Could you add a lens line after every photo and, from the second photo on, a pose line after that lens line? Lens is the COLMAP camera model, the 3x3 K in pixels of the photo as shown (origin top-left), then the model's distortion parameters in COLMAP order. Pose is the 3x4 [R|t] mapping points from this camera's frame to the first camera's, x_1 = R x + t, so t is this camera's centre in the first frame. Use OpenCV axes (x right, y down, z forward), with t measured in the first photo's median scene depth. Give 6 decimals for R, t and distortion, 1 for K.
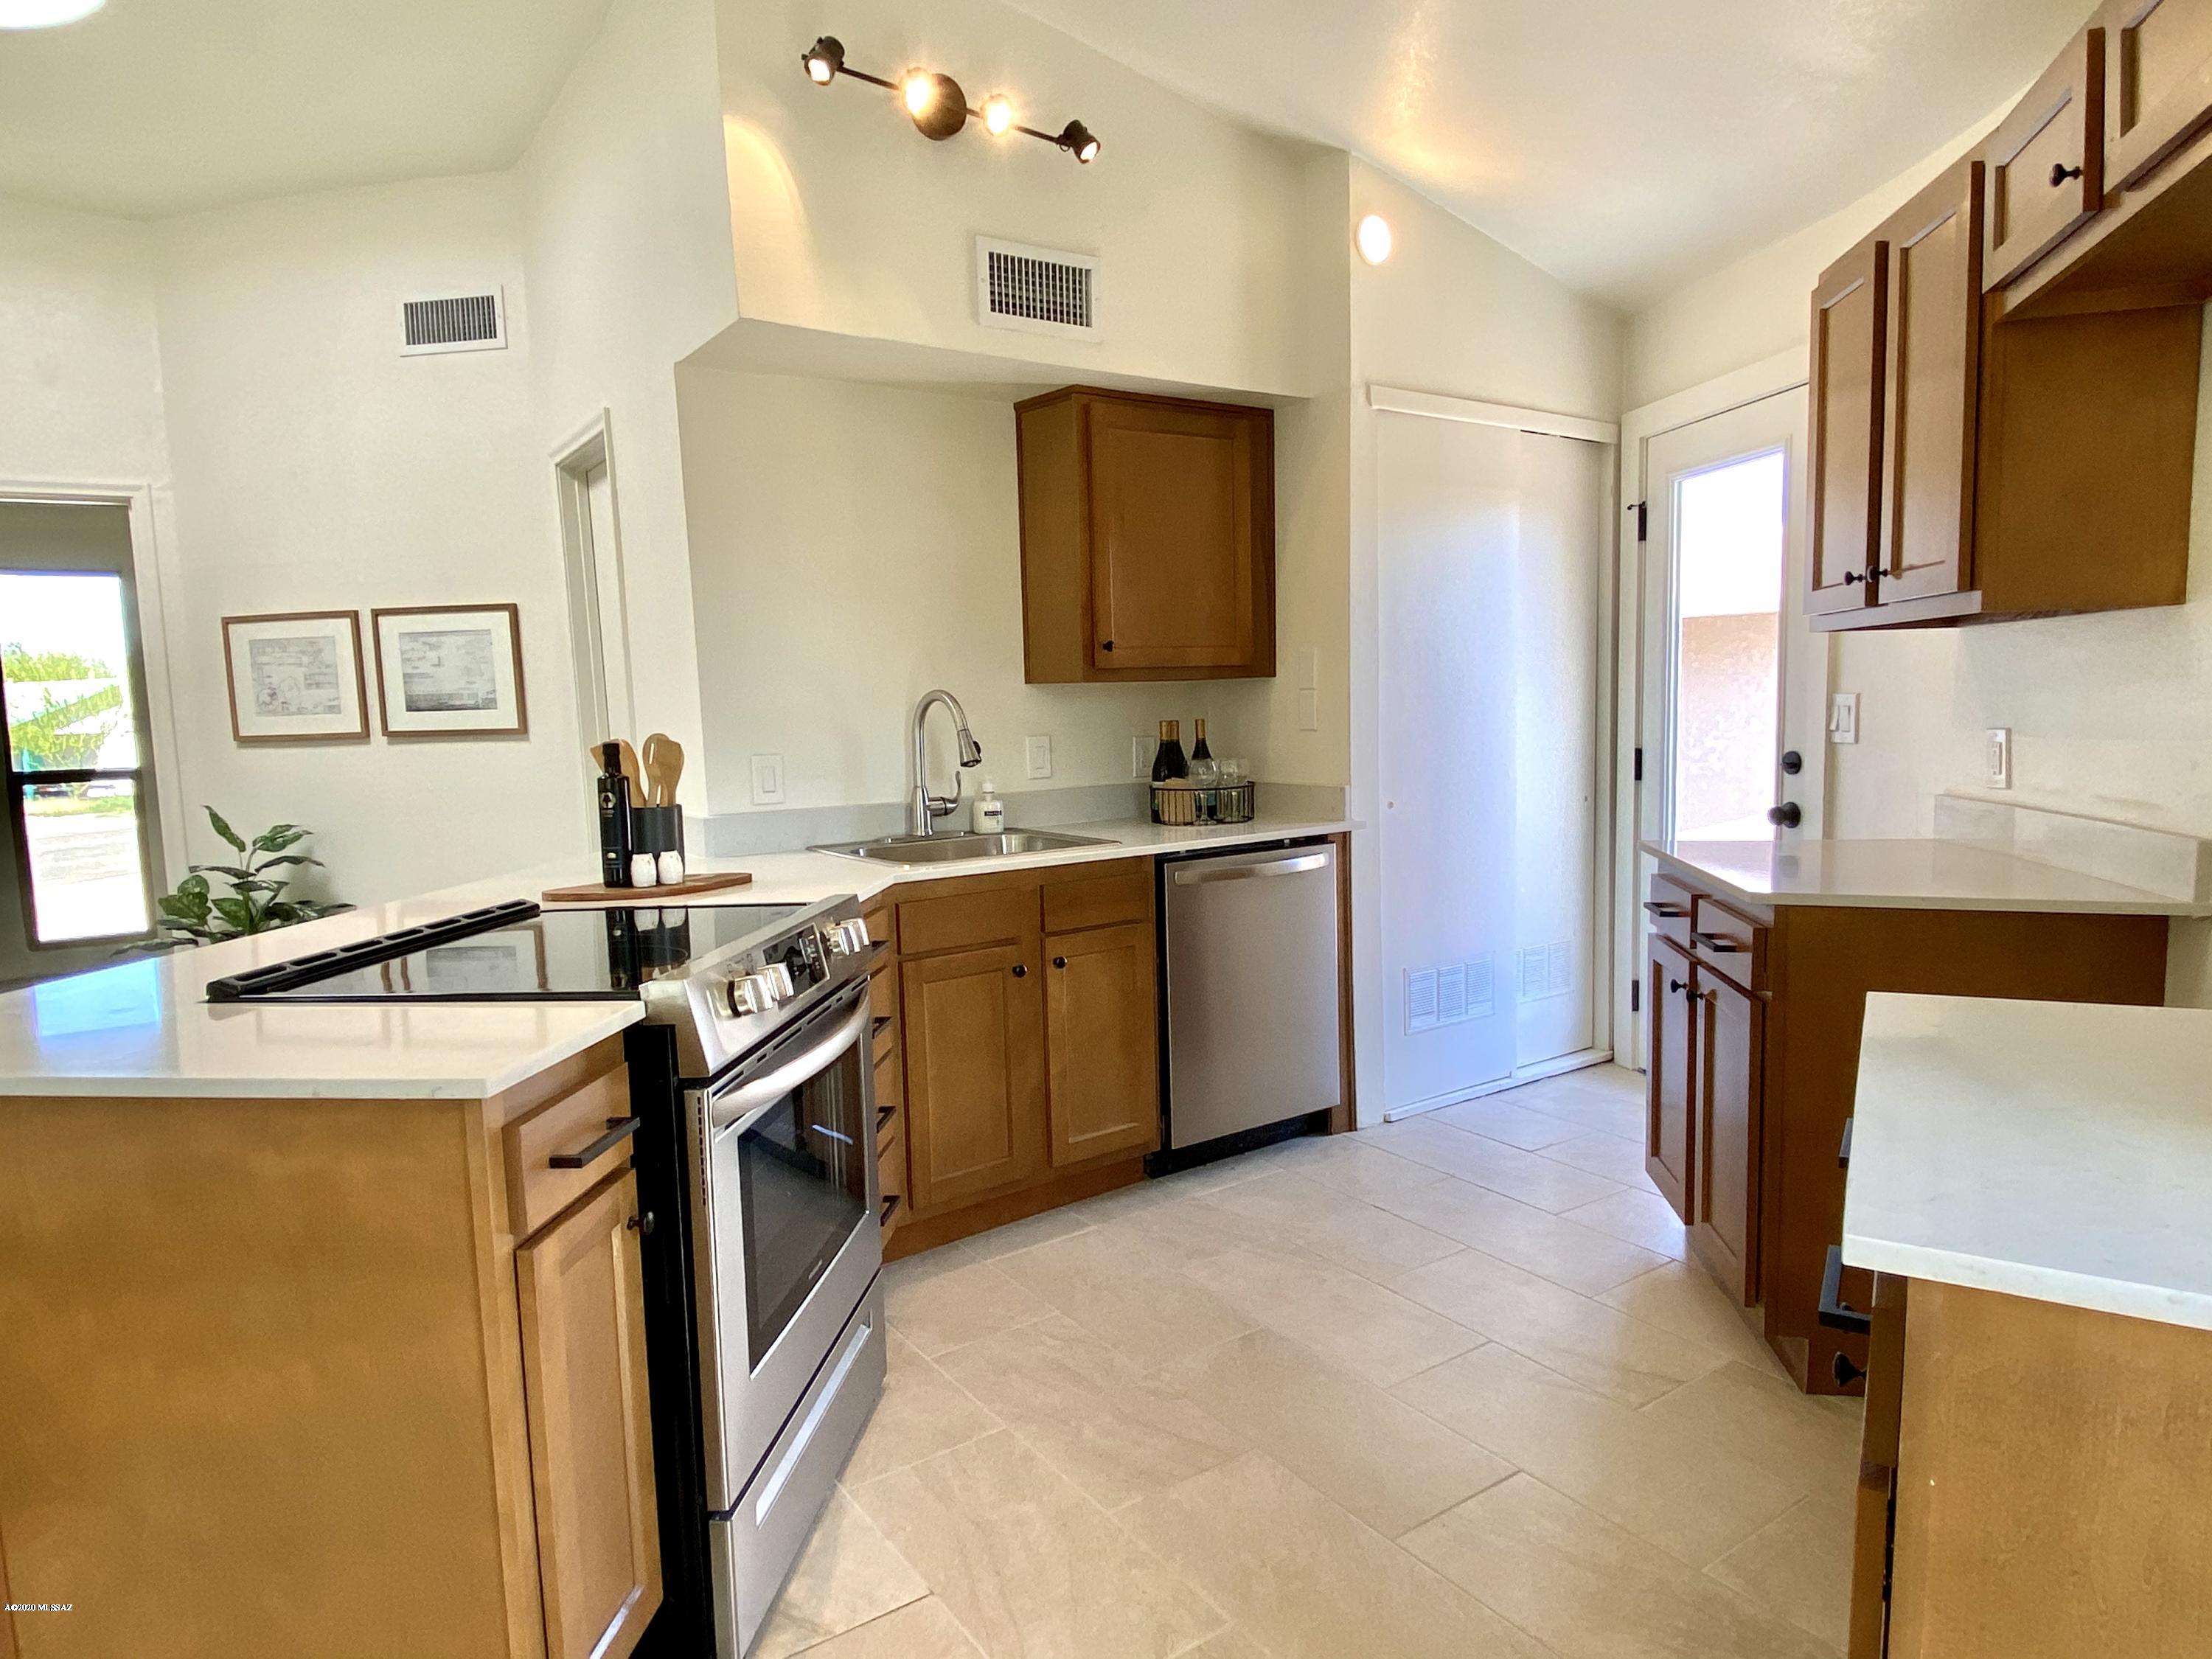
lens RADIAL K [[1281.3, 0, 1114.5], [0, 1281.3, 839.7], [0, 0, 1]] dist [0.037387, -0.024551]
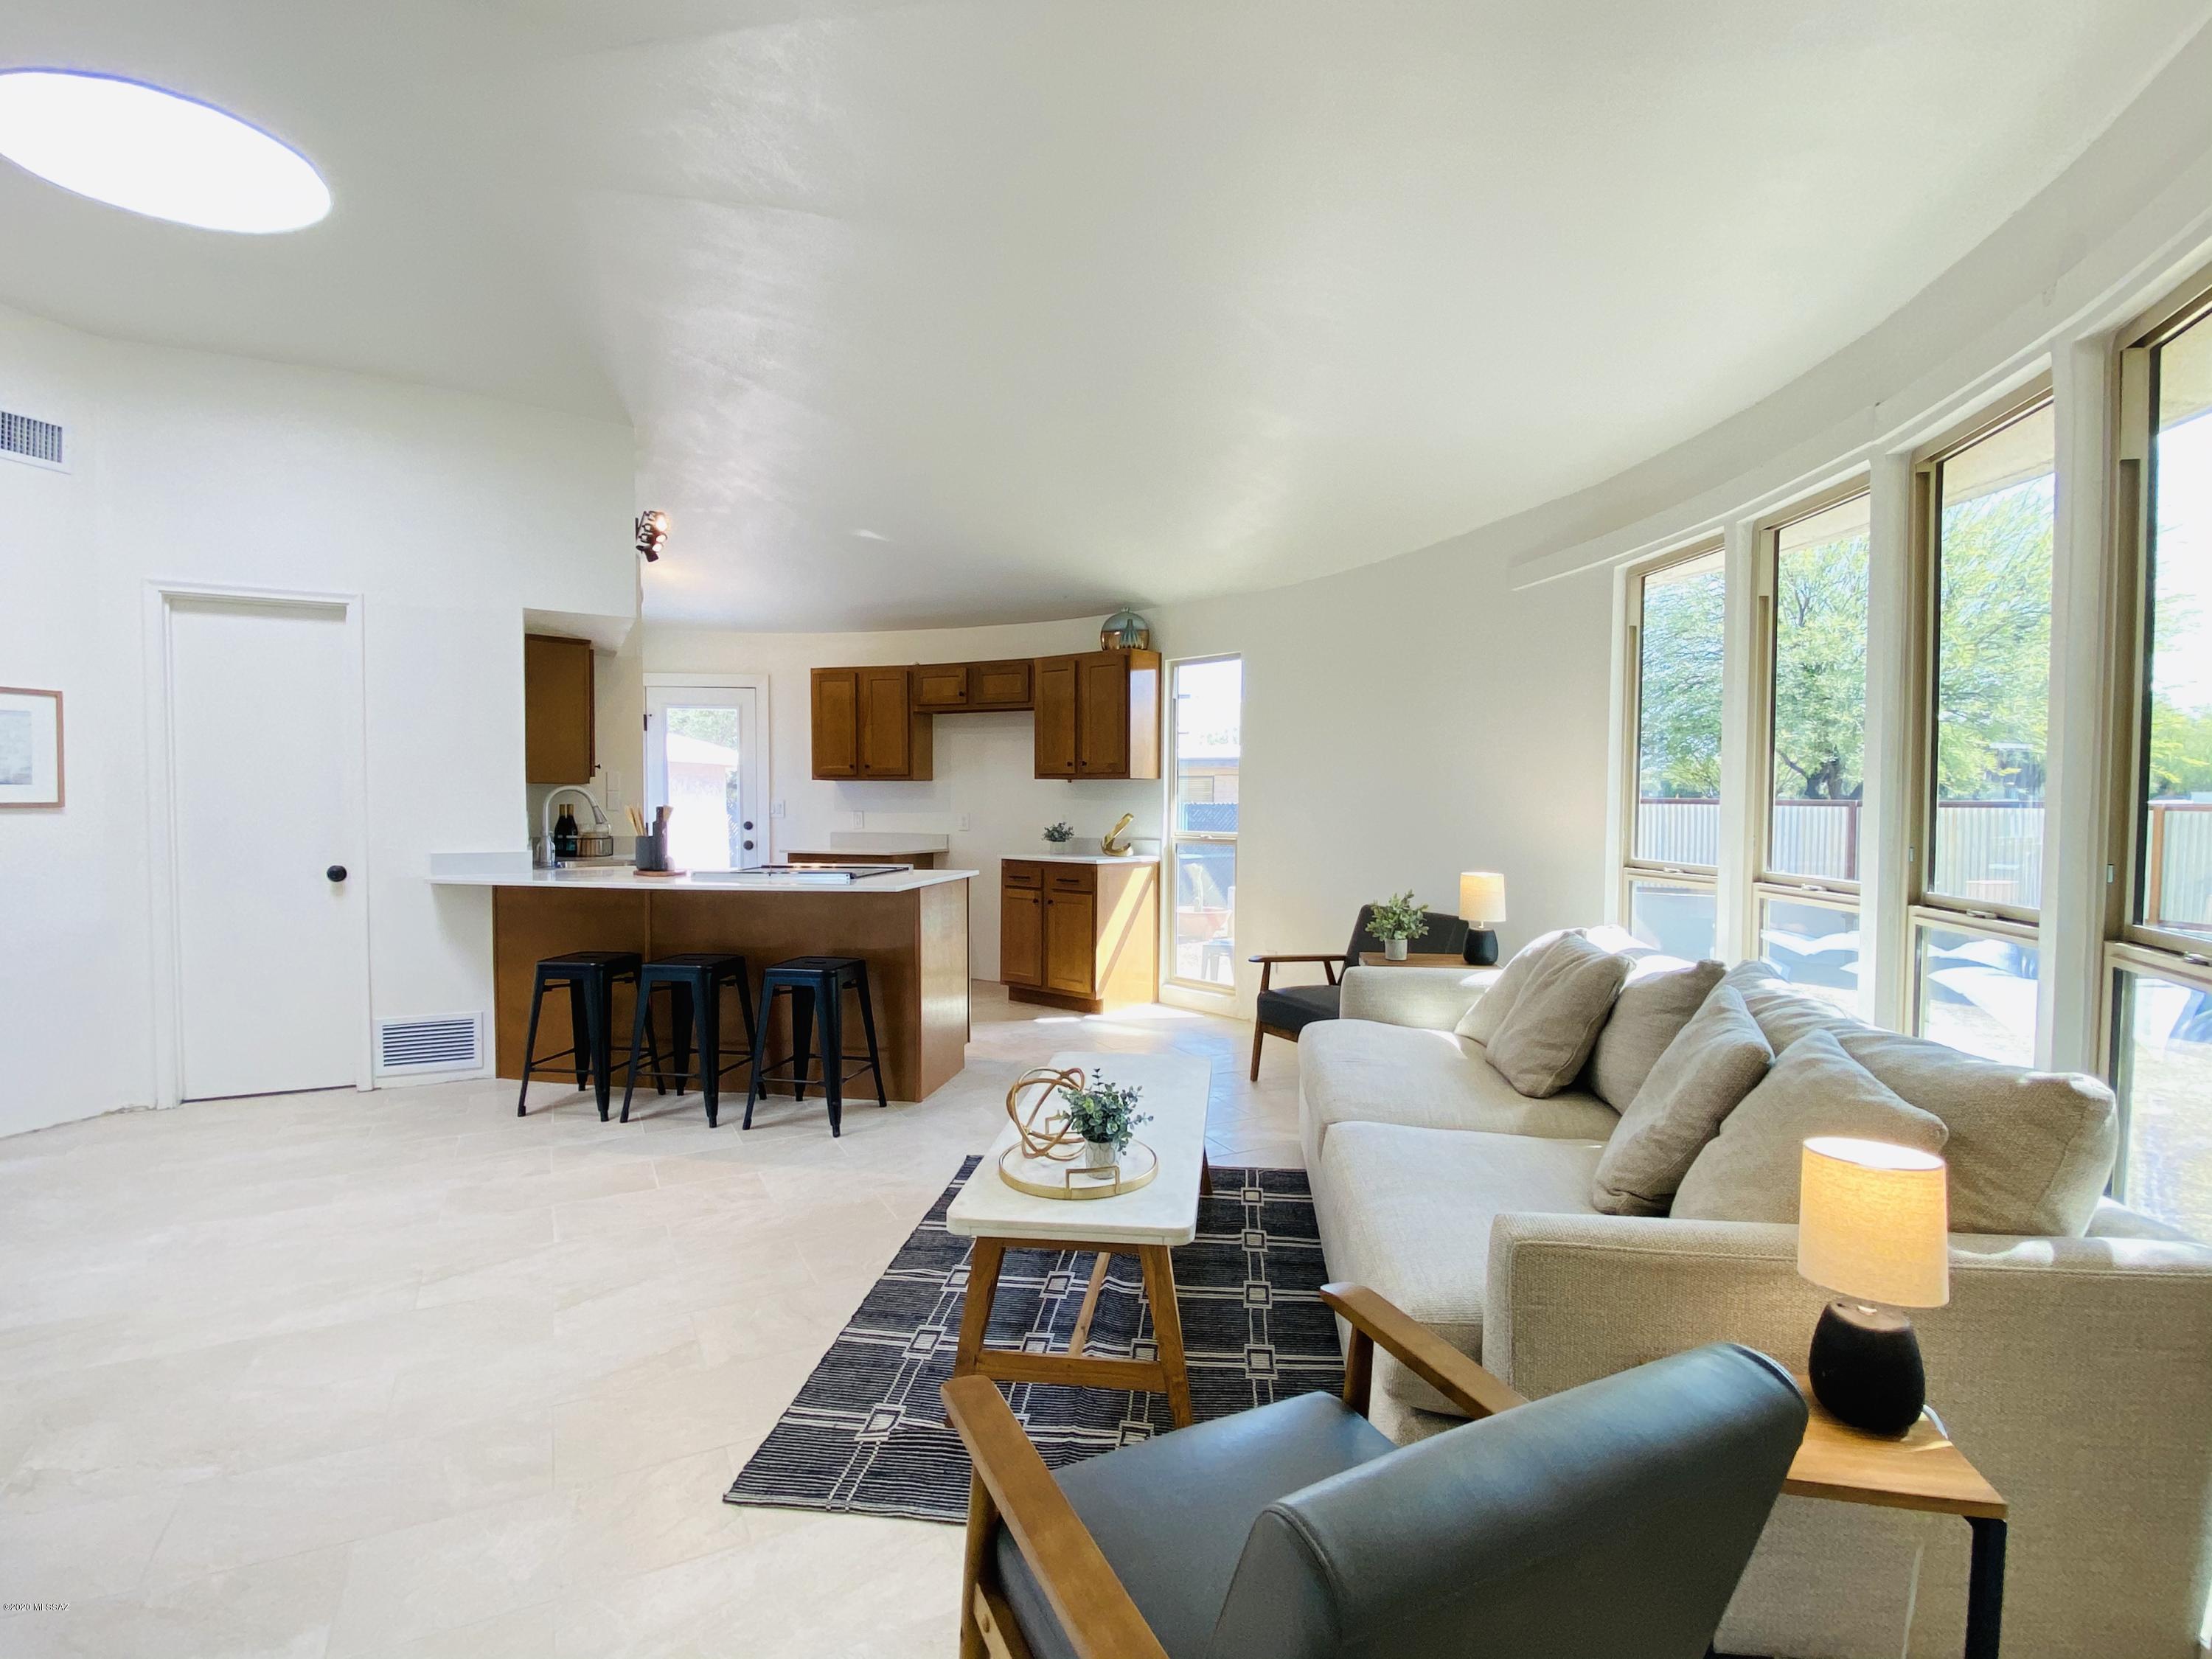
lens RADIAL K [[1045.7, 0, 1115.5], [0, 1045.7, 842.6], [0, 0, 1]] dist [0.003737, -0.010667]
pose [[0.114315, -0.017441, 0.993291, -1.239103], [0.093345, 0.995611, 0.006739, 0.026532], [-0.989050, 0.091948, 0.115441, -0.000789]]
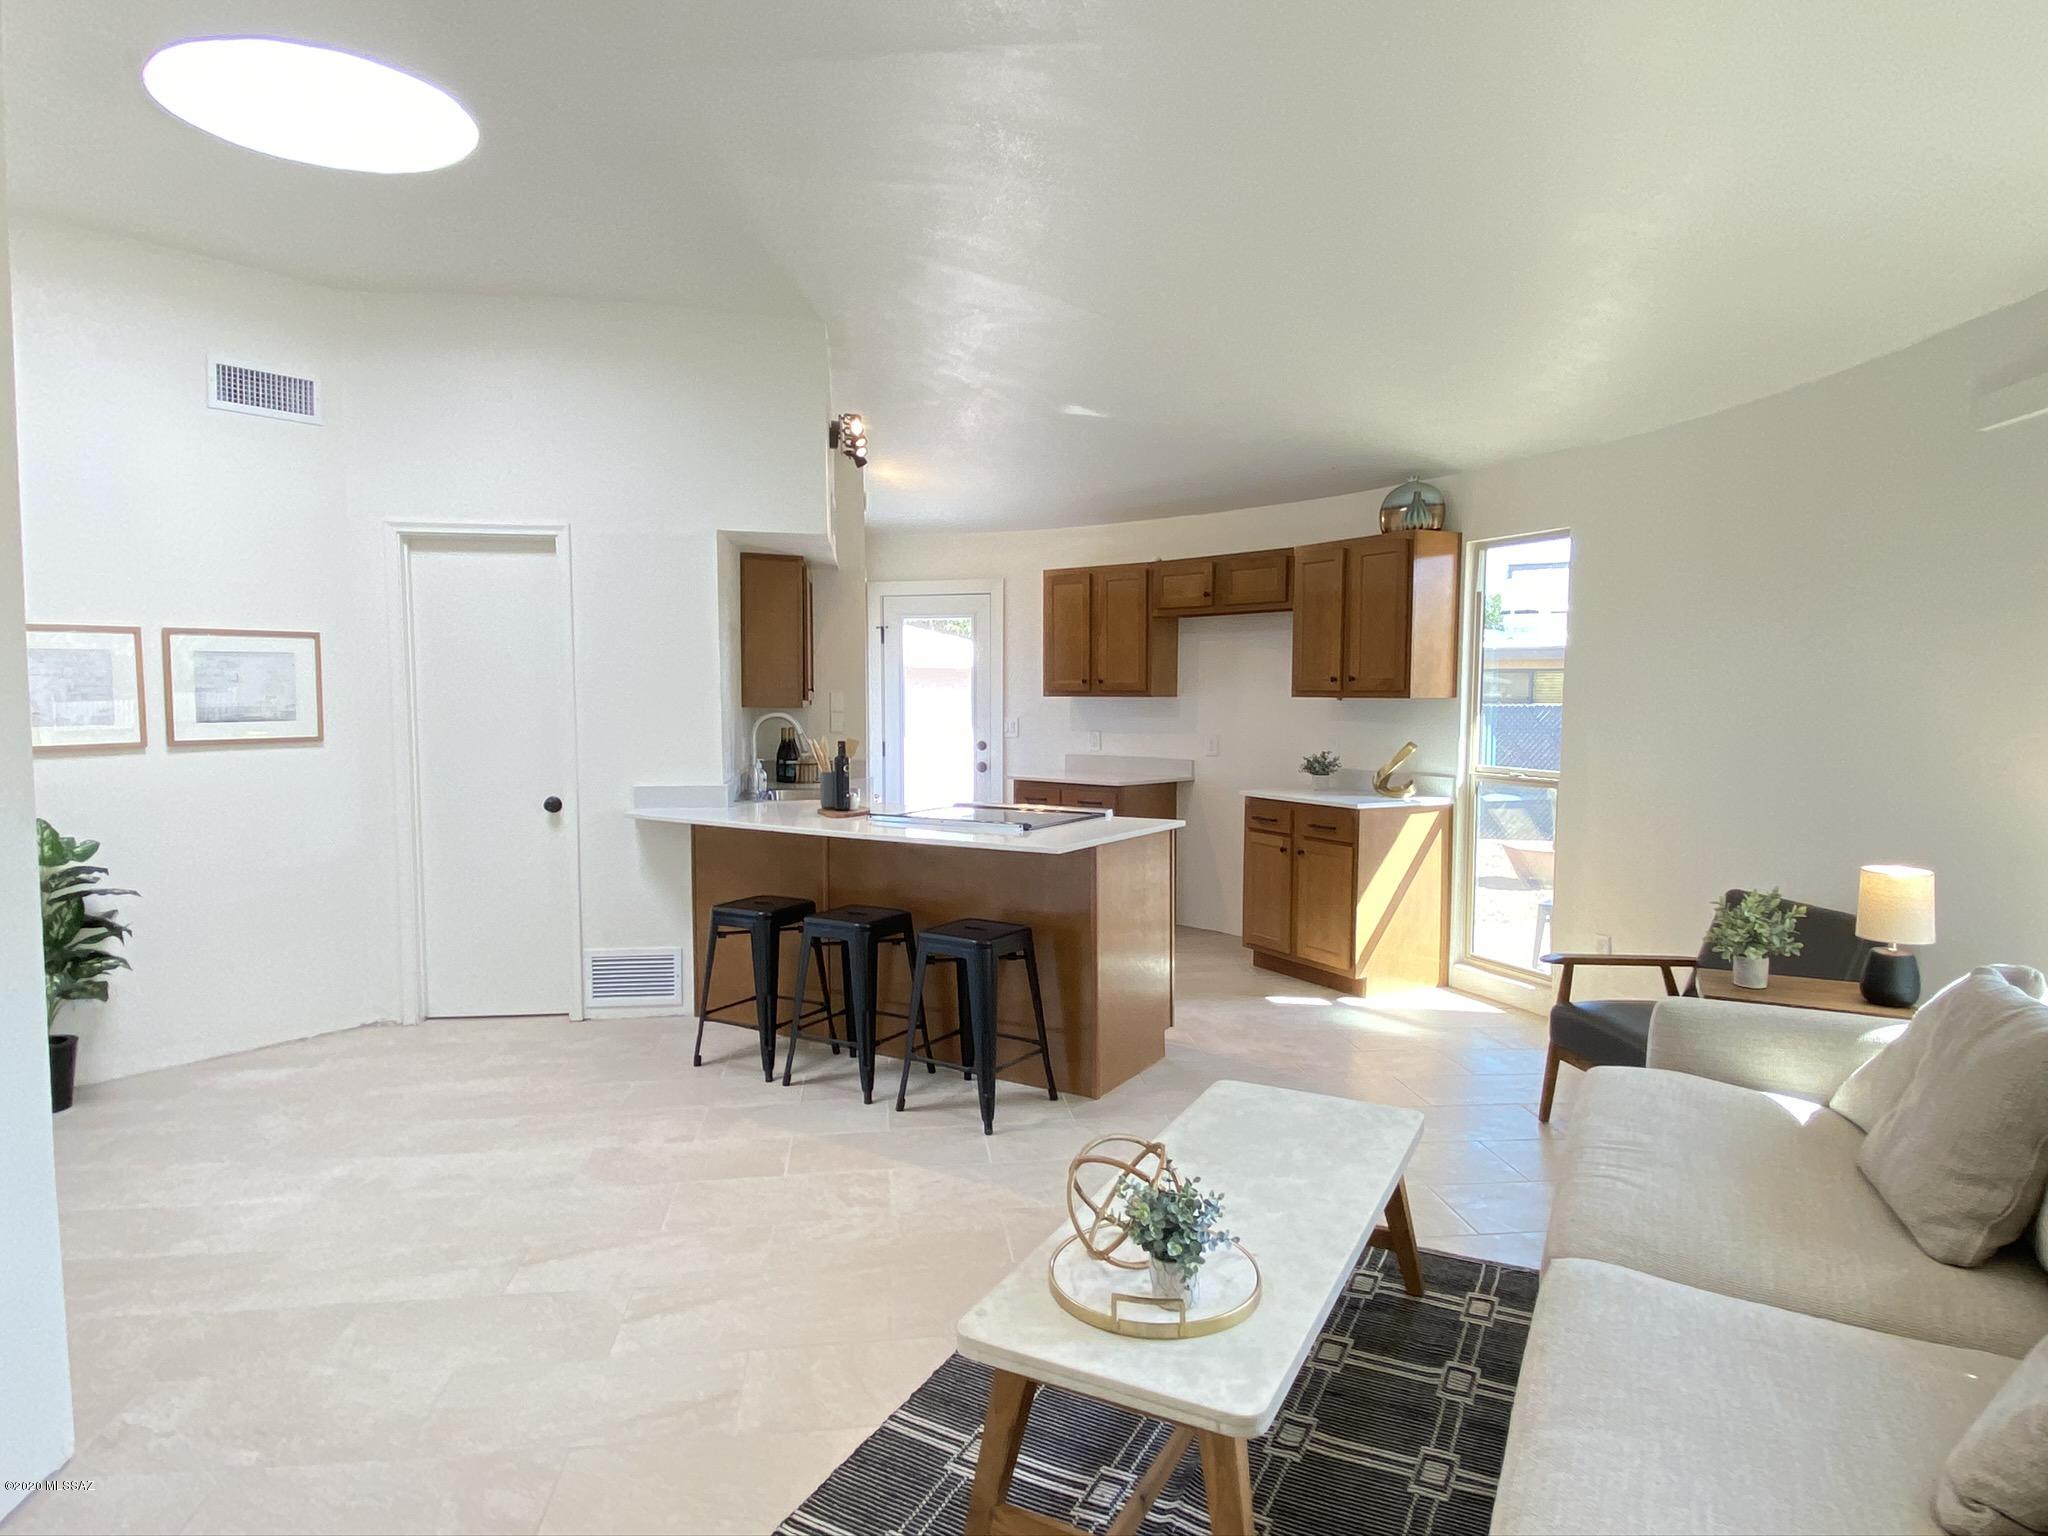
lens RADIAL K [[1186.3, 0, 1021.8], [0, 1186.3, 784.9], [0, 0, 1]] dist [0.037387, -0.024551]
pose [[0.465654, -0.046712, 0.883733, -1.136659], [0.078604, 0.996842, 0.011273, -0.003428], [-0.881469, 0.064215, 0.467855, -0.085197]]
